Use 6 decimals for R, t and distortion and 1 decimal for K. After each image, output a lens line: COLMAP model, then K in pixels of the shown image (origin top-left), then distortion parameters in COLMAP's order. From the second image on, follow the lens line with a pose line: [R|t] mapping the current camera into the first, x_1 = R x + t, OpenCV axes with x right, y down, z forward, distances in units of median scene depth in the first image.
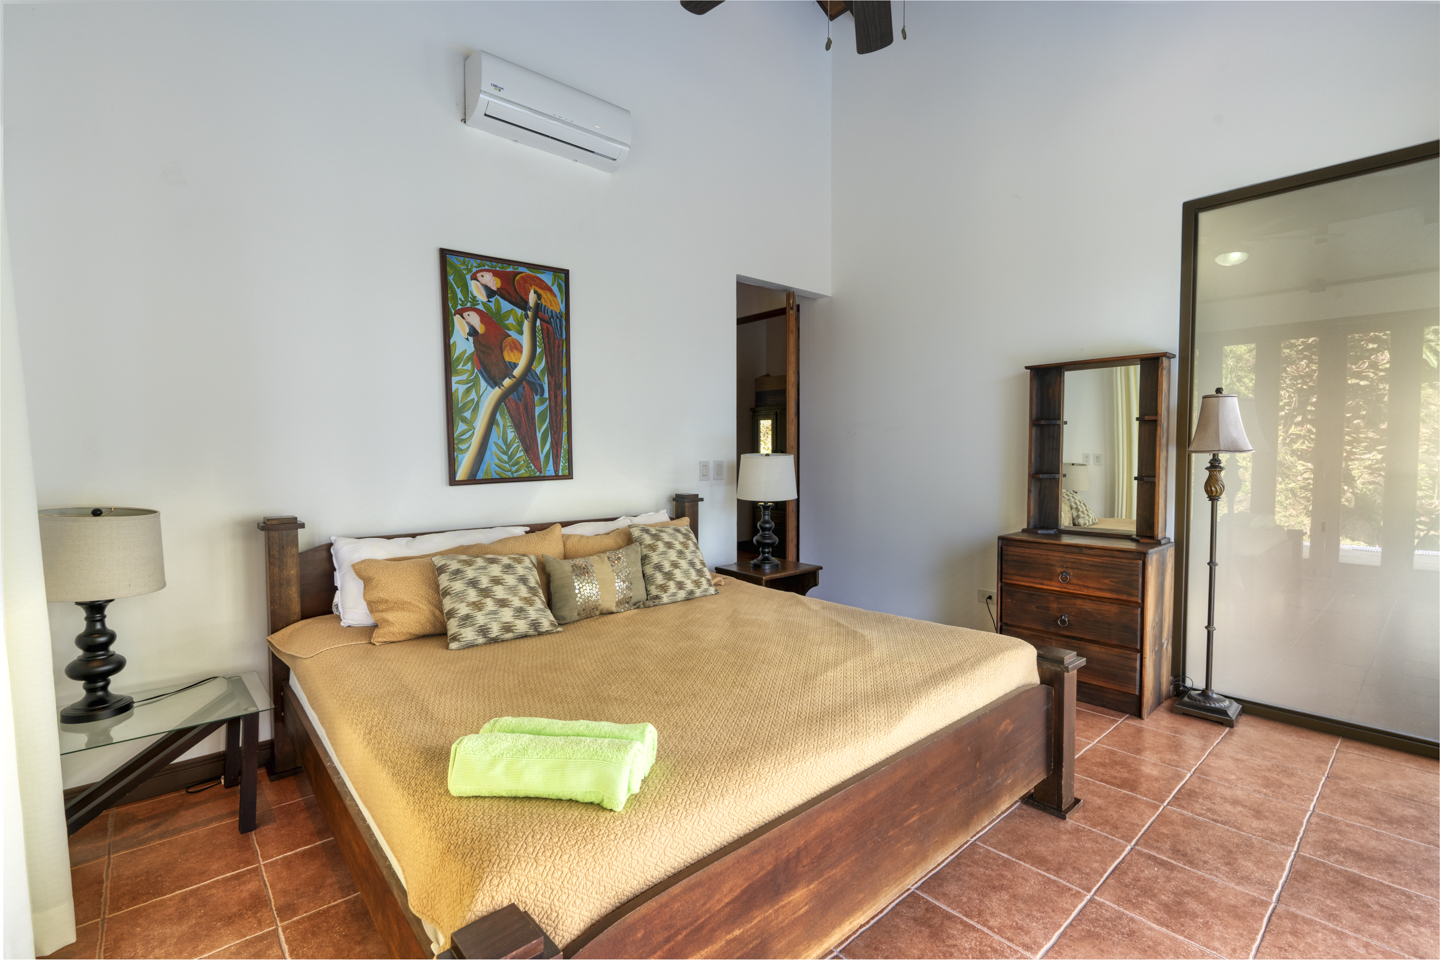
lens RADIAL K [[641.6, 0, 720.0], [0, 641.6, 480.0], [0, 0, 1]] dist [-0.026166, 0.000217]
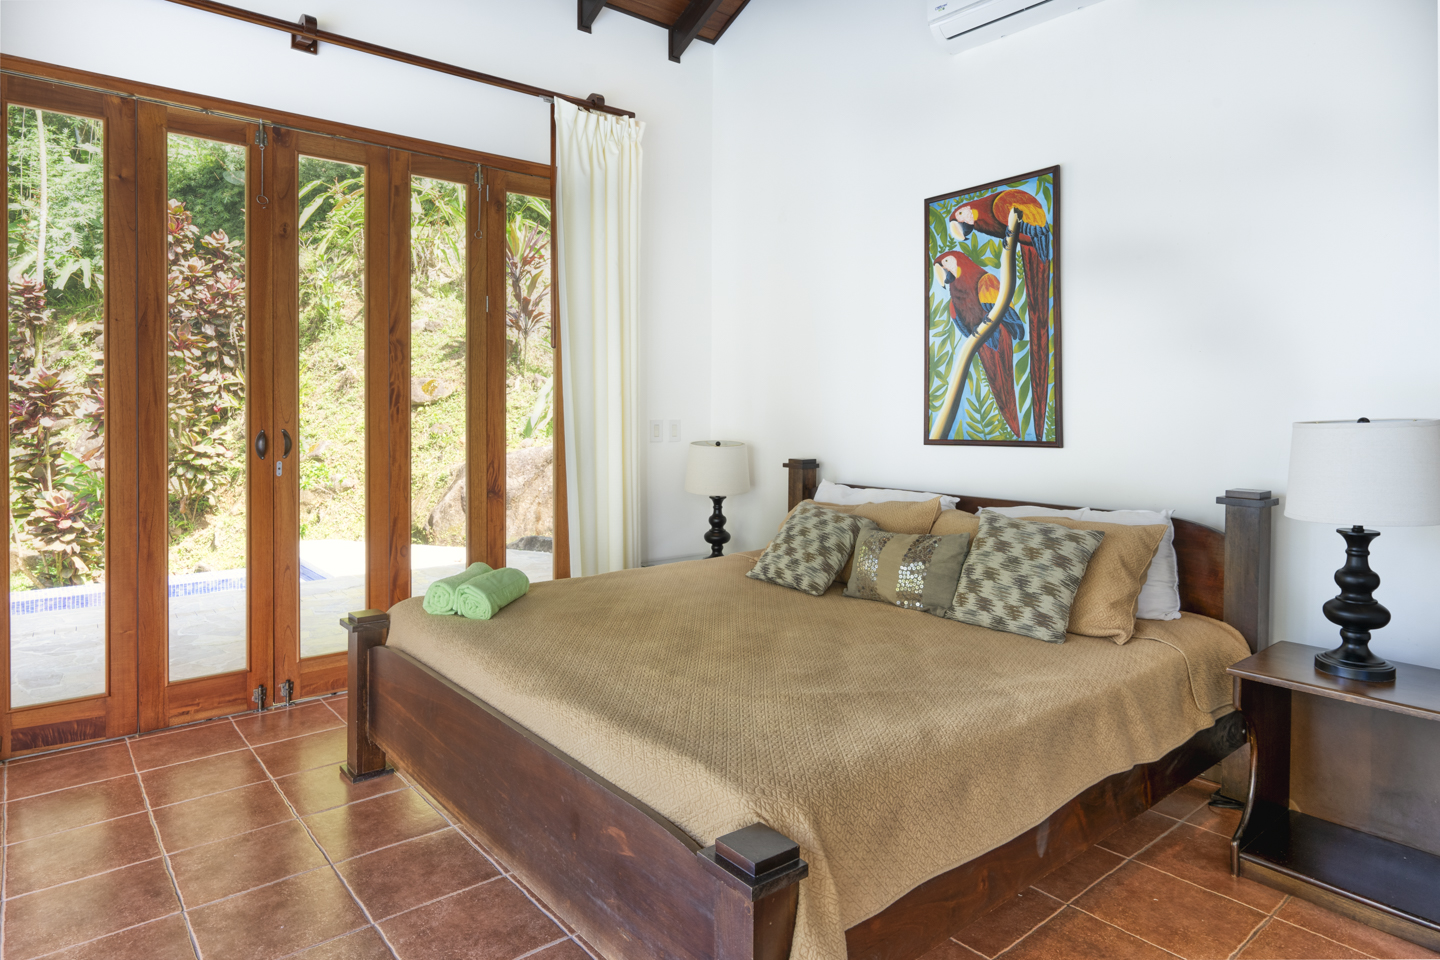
lens RADIAL K [[849.4, 0, 718.4], [0, 849.4, 413.0], [0, 0, 1]] dist [0.000620, 0.000014]
pose [[-0.024794, 0.009867, -0.999644, 0.812888], [-0.048237, 0.998775, 0.011055, -0.035551], [0.998528, 0.048494, -0.024287, 0.687440]]
